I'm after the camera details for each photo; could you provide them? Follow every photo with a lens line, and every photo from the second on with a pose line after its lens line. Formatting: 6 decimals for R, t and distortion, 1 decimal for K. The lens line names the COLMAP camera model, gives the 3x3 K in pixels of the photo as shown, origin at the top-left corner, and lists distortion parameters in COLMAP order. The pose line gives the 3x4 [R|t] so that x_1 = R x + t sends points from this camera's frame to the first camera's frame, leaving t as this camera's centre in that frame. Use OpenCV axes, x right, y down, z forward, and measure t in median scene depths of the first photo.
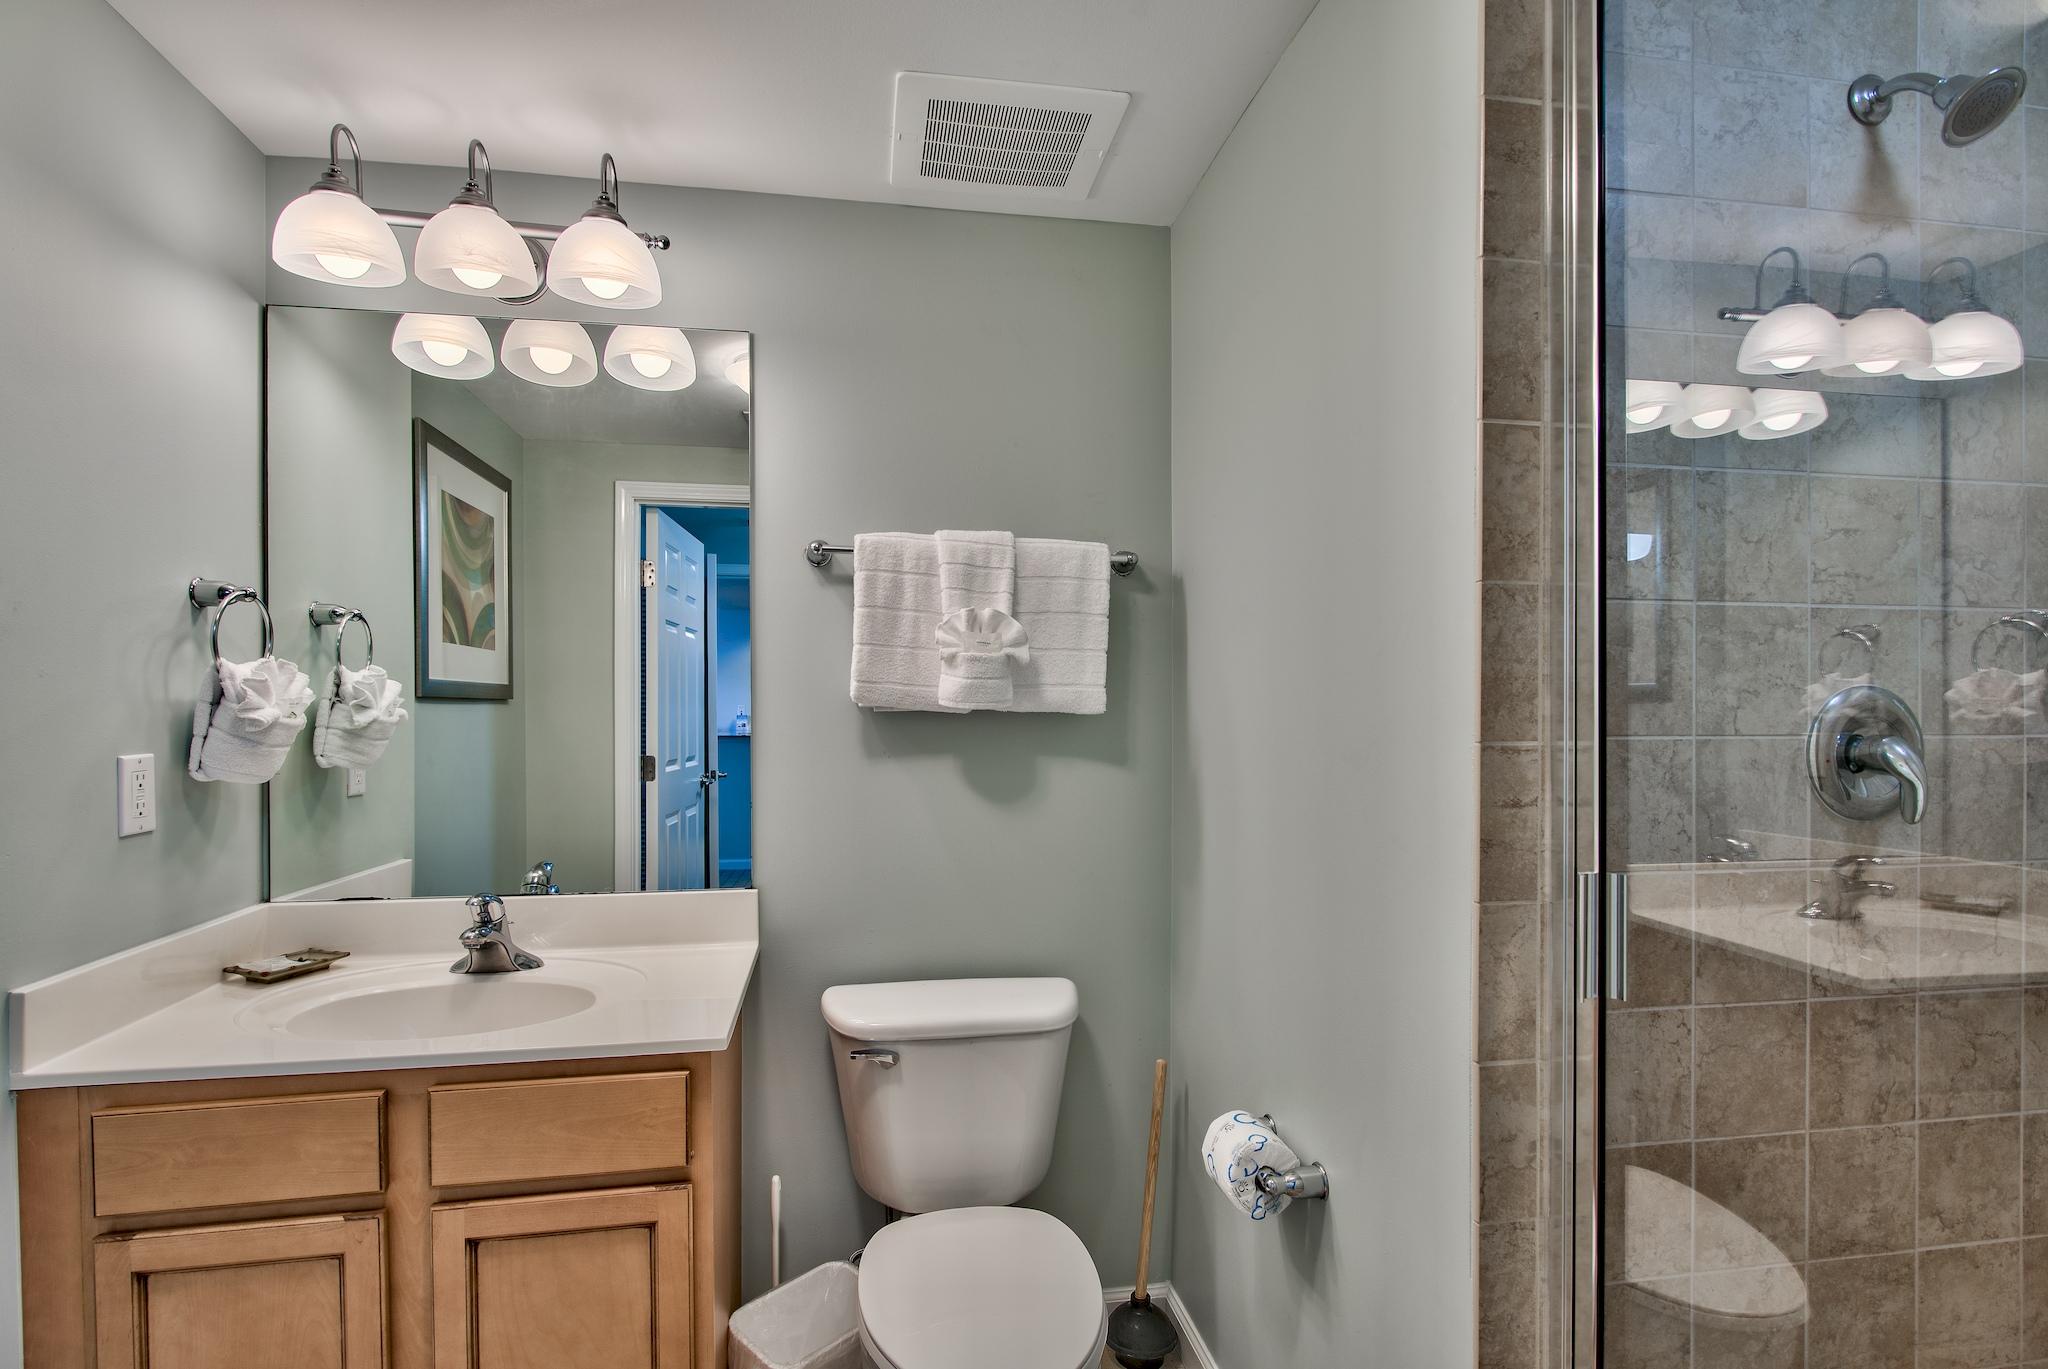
lens RADIAL K [[1038.4, 0, 1019.5], [0, 1038.4, 715.2], [0, 0, 1]] dist [-0.003188, -0.001446]
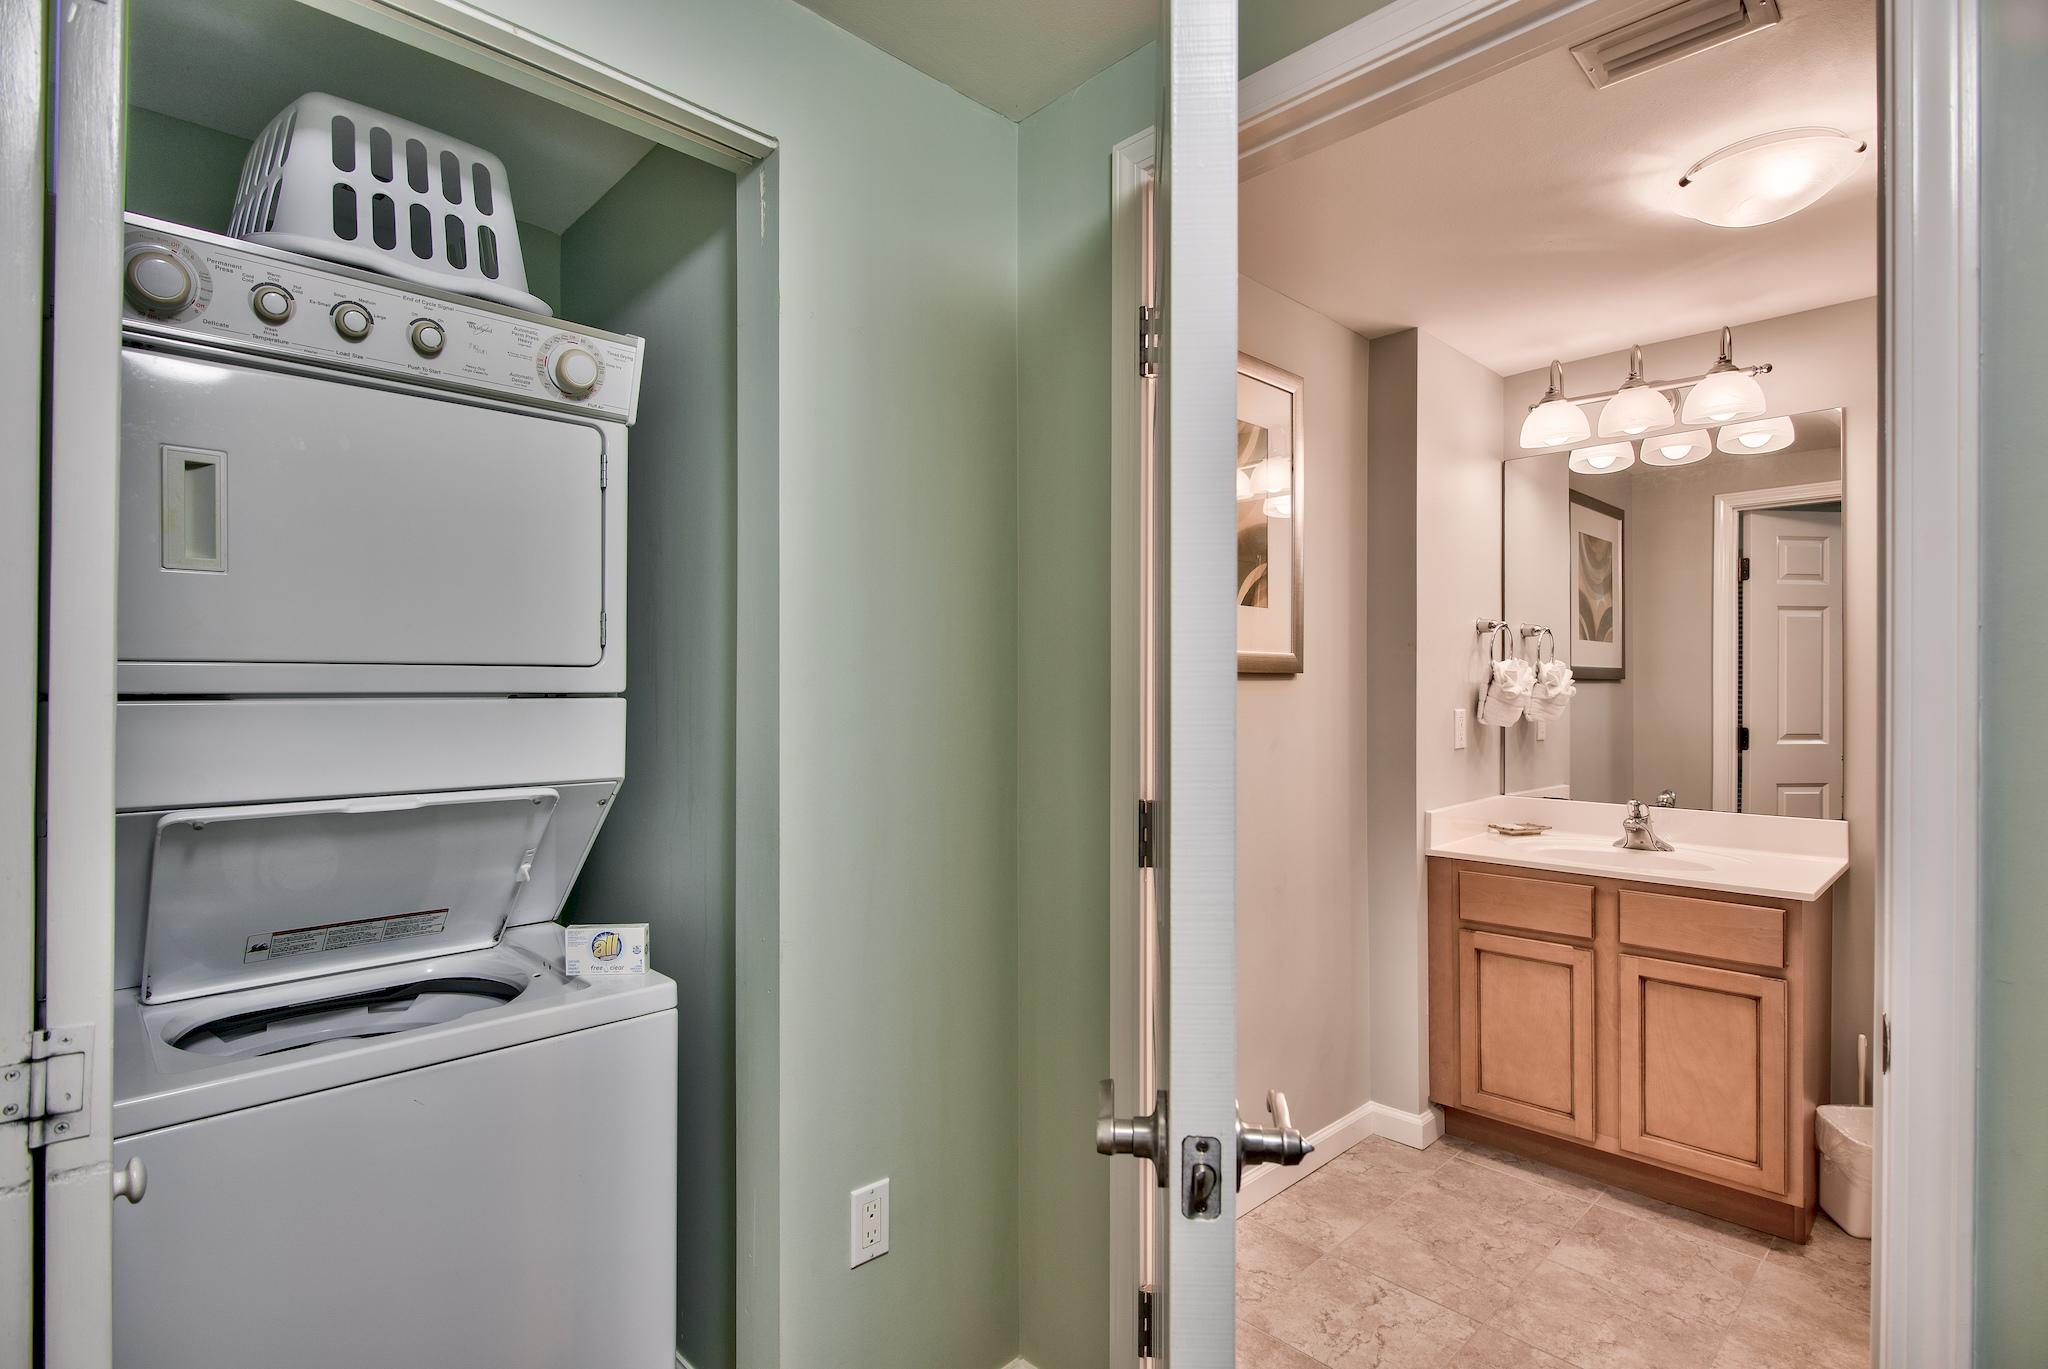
lens RADIAL K [[1007.3, 0, 1013.8], [0, 1007.3, 686.4], [0, 0, 1]] dist [-0.002444, -0.000508]
pose [[0.569212, 0.001951, -0.822188, 0.241924], [-0.006952, 0.999973, -0.002440, 0.004252], [0.822161, 0.007104, 0.569210, -0.749730]]
